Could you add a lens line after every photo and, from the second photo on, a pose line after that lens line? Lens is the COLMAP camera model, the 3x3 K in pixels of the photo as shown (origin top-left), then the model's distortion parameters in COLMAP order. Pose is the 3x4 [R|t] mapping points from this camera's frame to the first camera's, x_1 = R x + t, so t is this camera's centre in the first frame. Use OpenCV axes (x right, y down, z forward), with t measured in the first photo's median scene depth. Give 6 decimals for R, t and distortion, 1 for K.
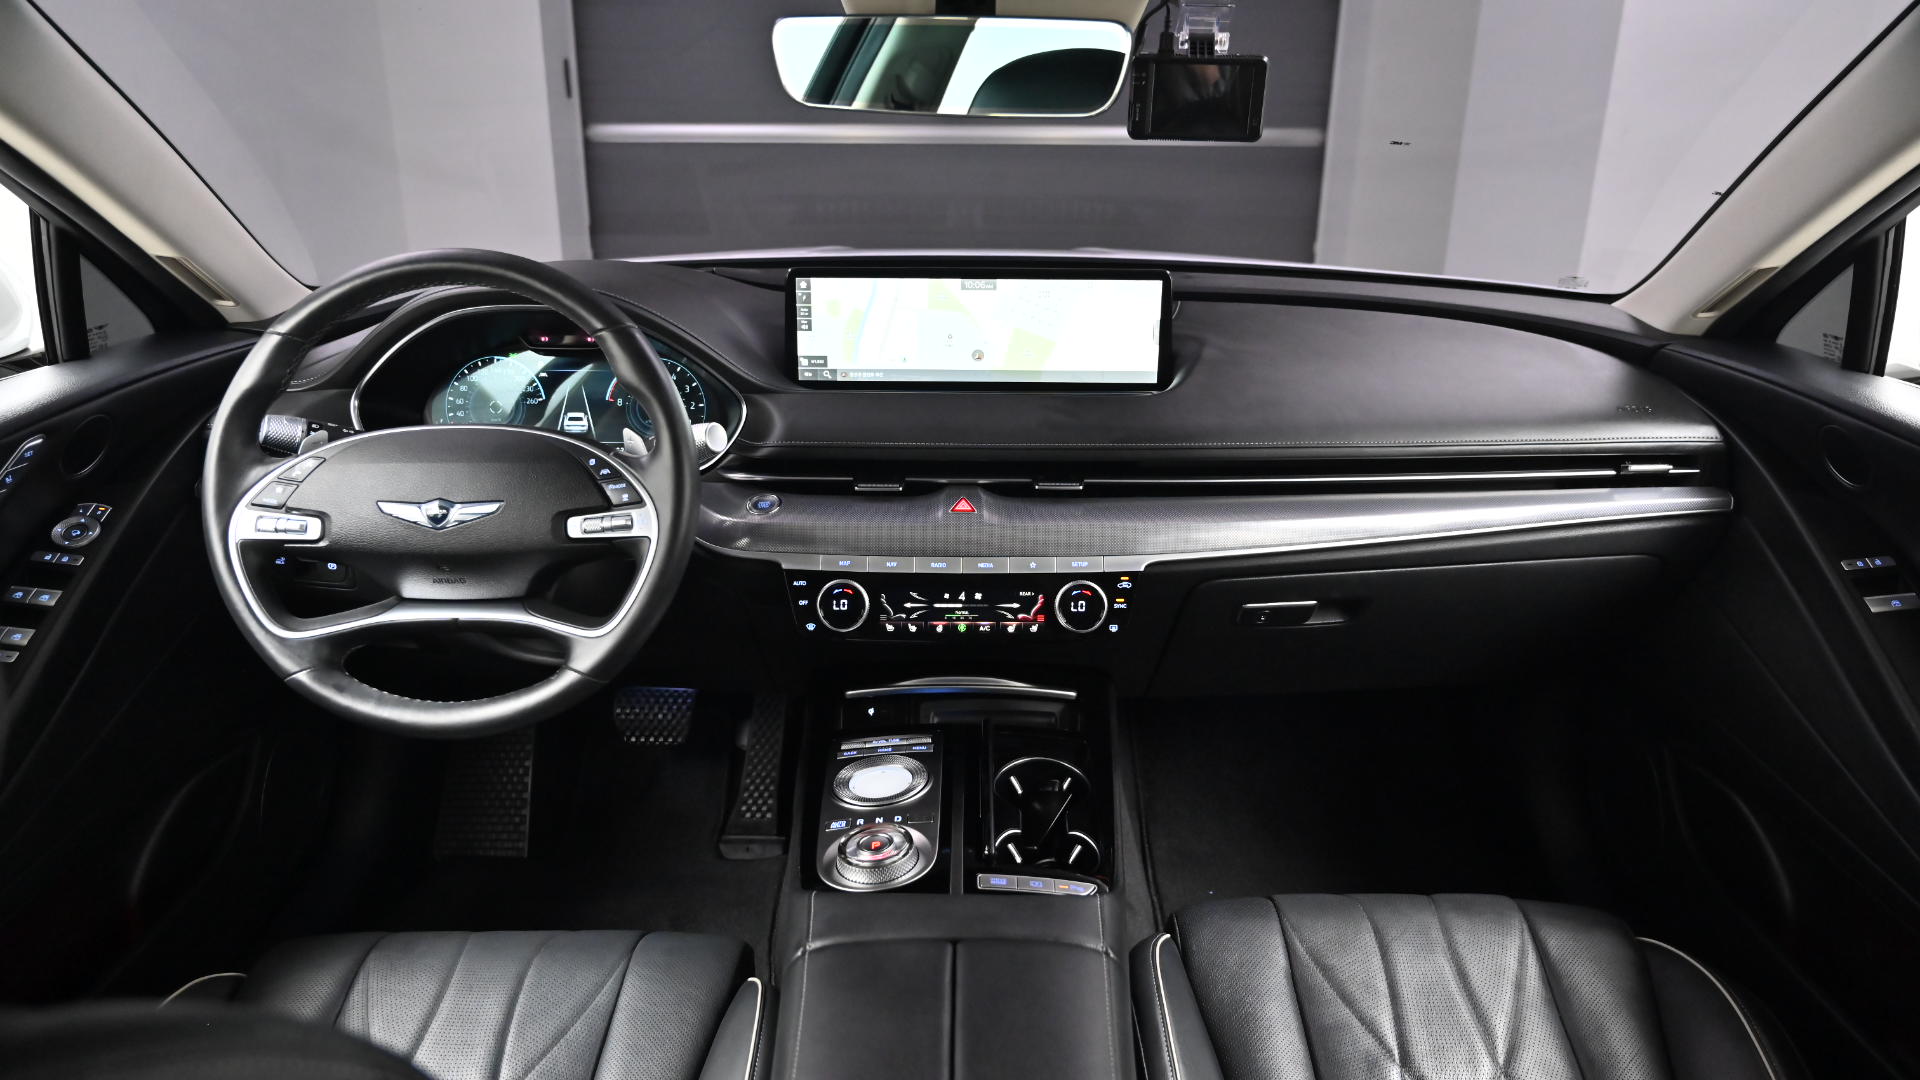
lens RADIAL K [[1297.6, 0, 954.2], [0, 1297.6, 539.0], [0, 0, 1]] dist [-0.001788, -0.004699]
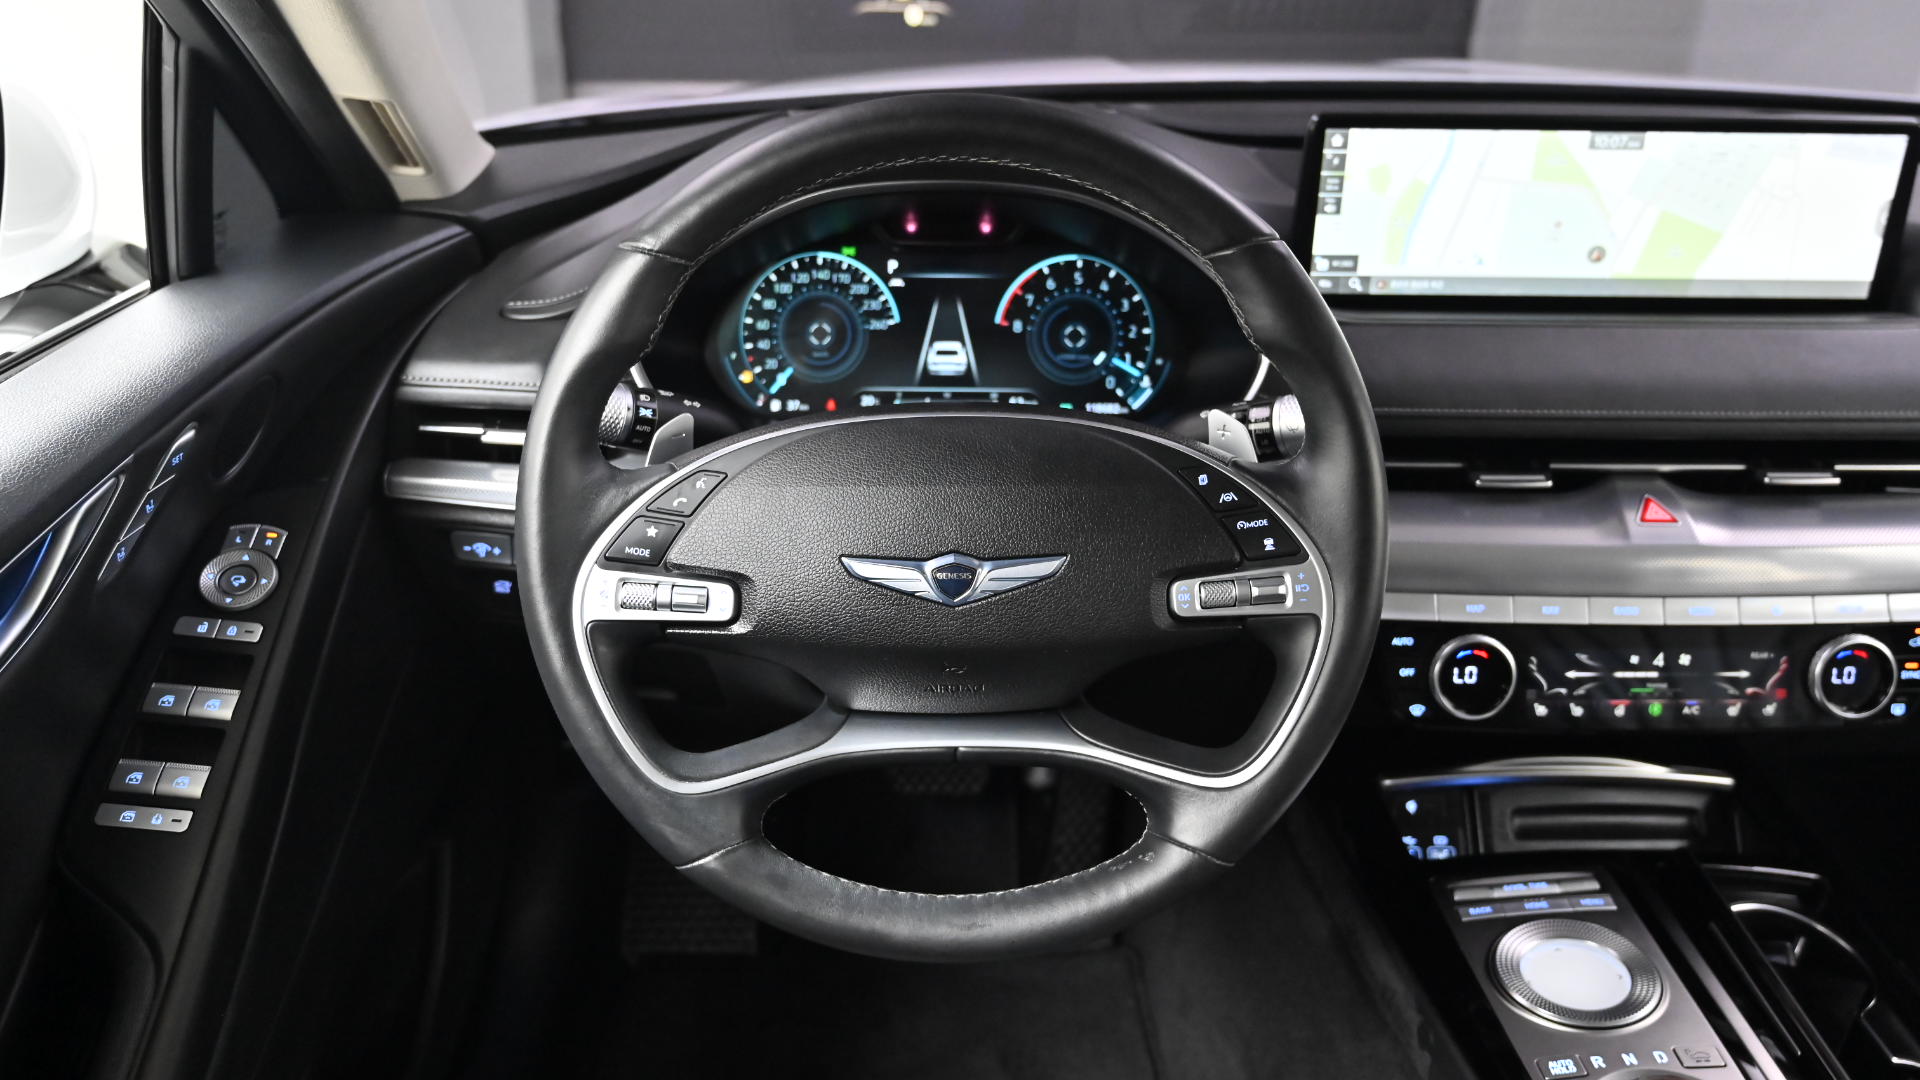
lens RADIAL K [[1508.2, 0, 946.9], [0, 1508.2, 528.3], [0, 0, 1]] dist [-0.009271, 0.010559]
pose [[0.999708, -0.003716, 0.023870, -0.351824], [0.001468, 0.995616, 0.093527, -0.086636], [-0.024113, -0.093465, 0.995331, 0.296562]]
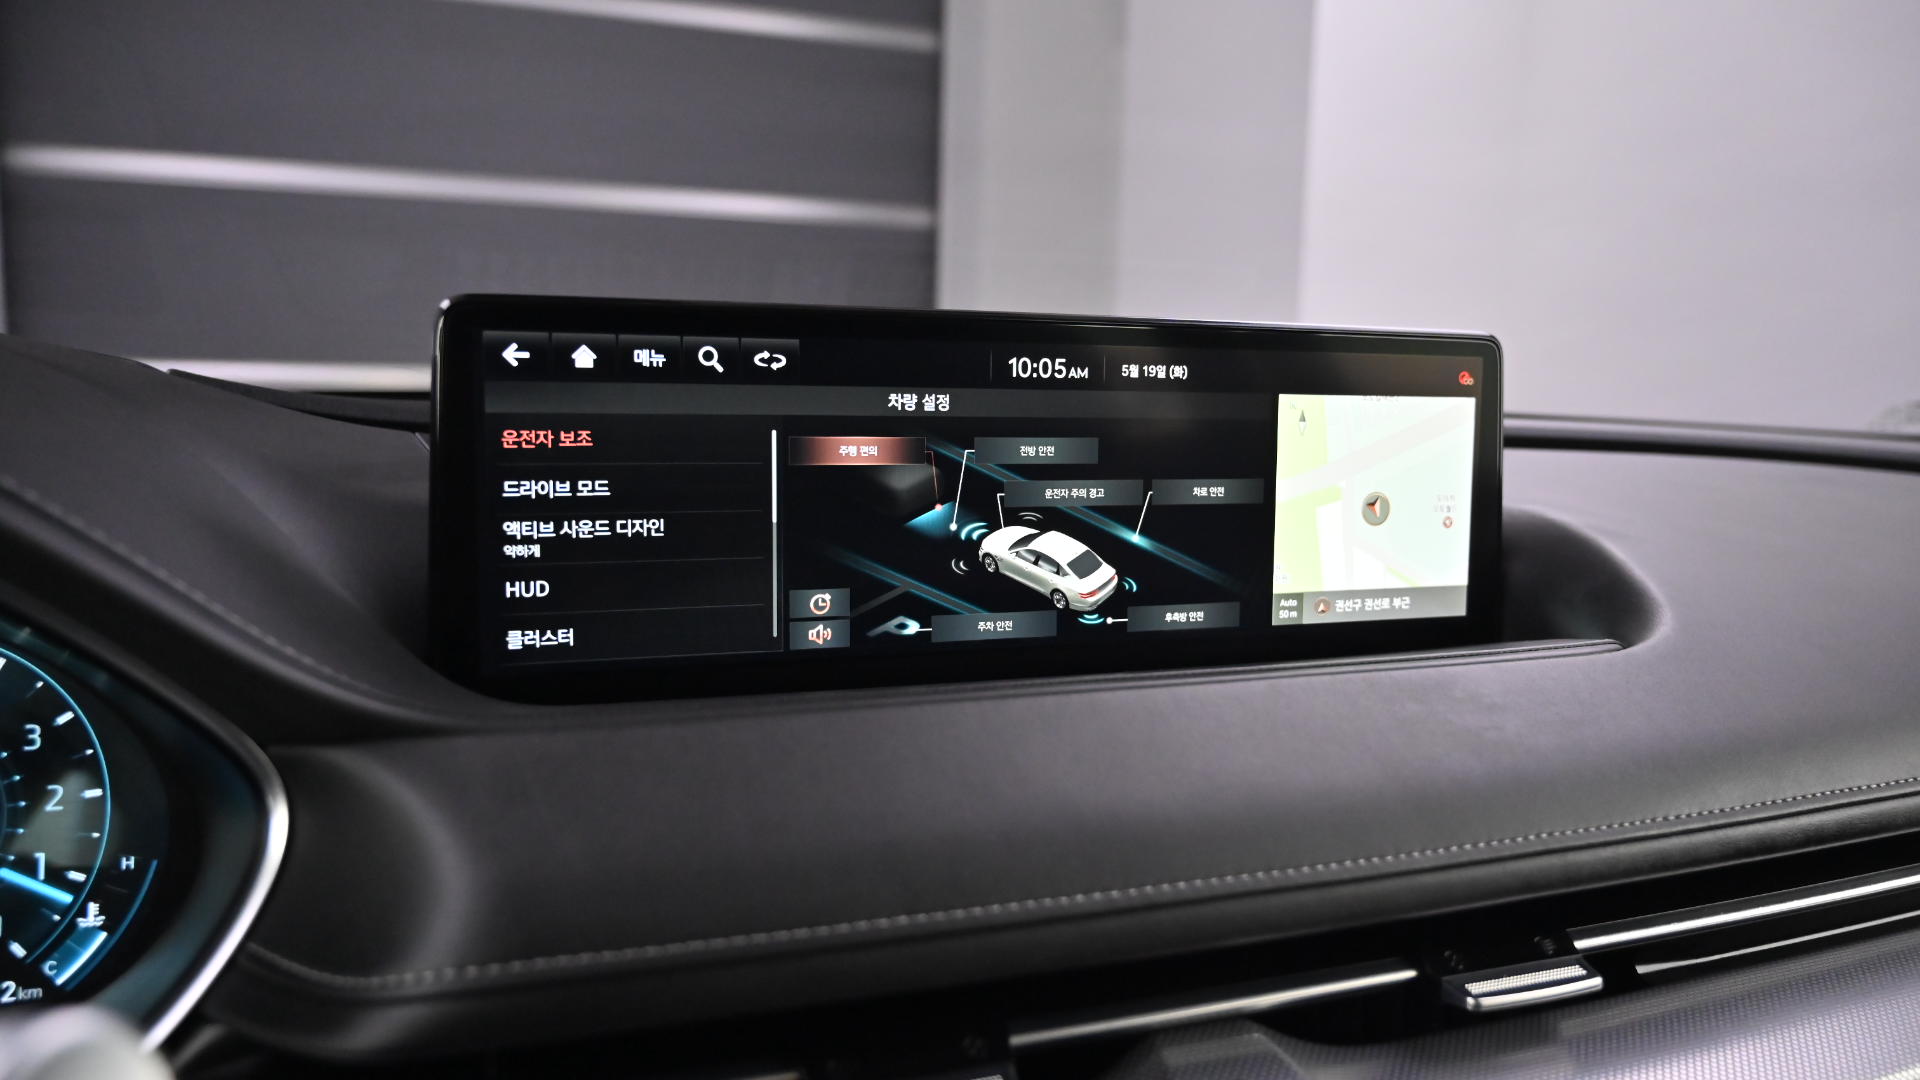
lens RADIAL K [[1297.6, 0, 965.5], [0, 1297.6, 528.8], [0, 0, 1]] dist [-0.001788, -0.004699]
pose [[0.940345, -0.030028, 0.338896, -0.129352], [0.103156, 0.974372, -0.199895, -0.095763], [-0.324208, 0.222930, 0.919343, 0.774614]]
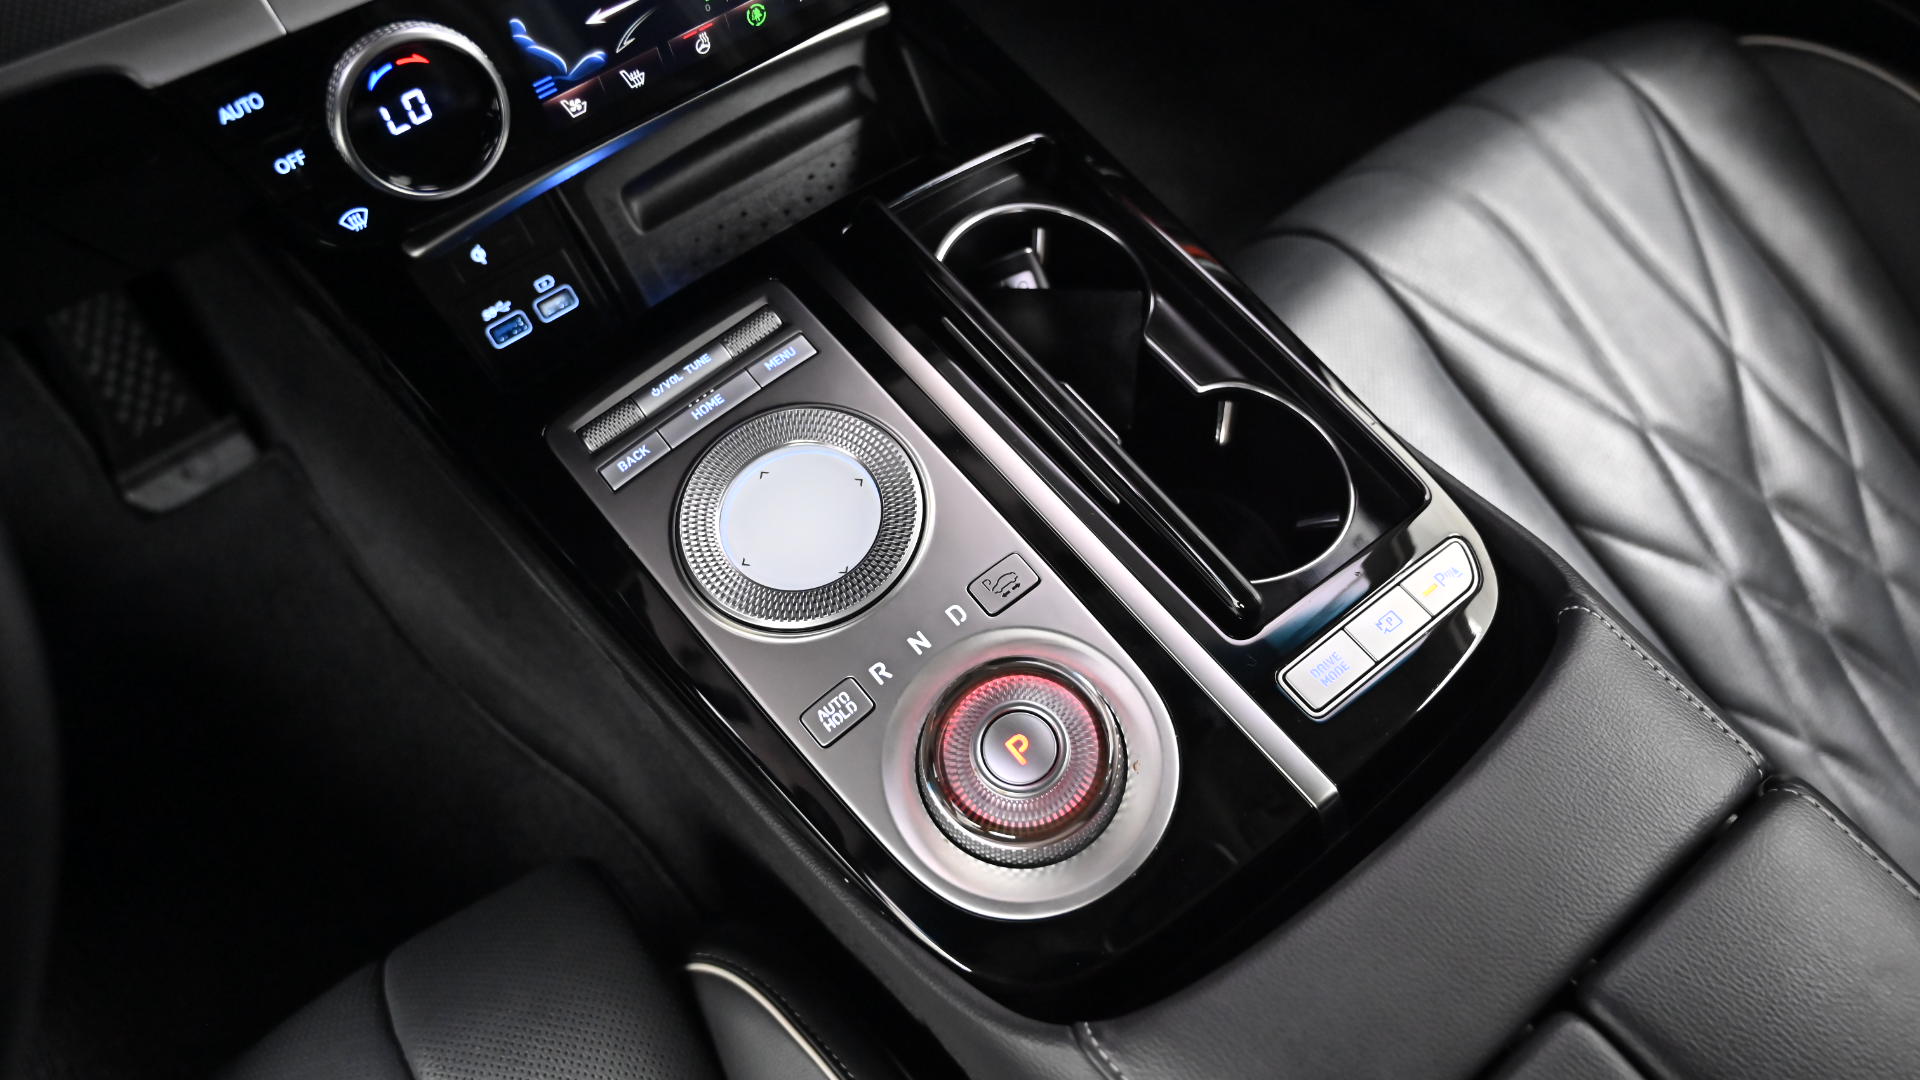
lens RADIAL K [[1297.6, 0, 962.8], [0, 1297.6, 530.1], [0, 0, 1]] dist [-0.001788, -0.004699]
pose [[0.774574, -0.547926, 0.315931, -0.136374], [0.198797, 0.685103, 0.700796, -0.069113], [-0.600430, -0.480012, 0.639588, 0.680420]]
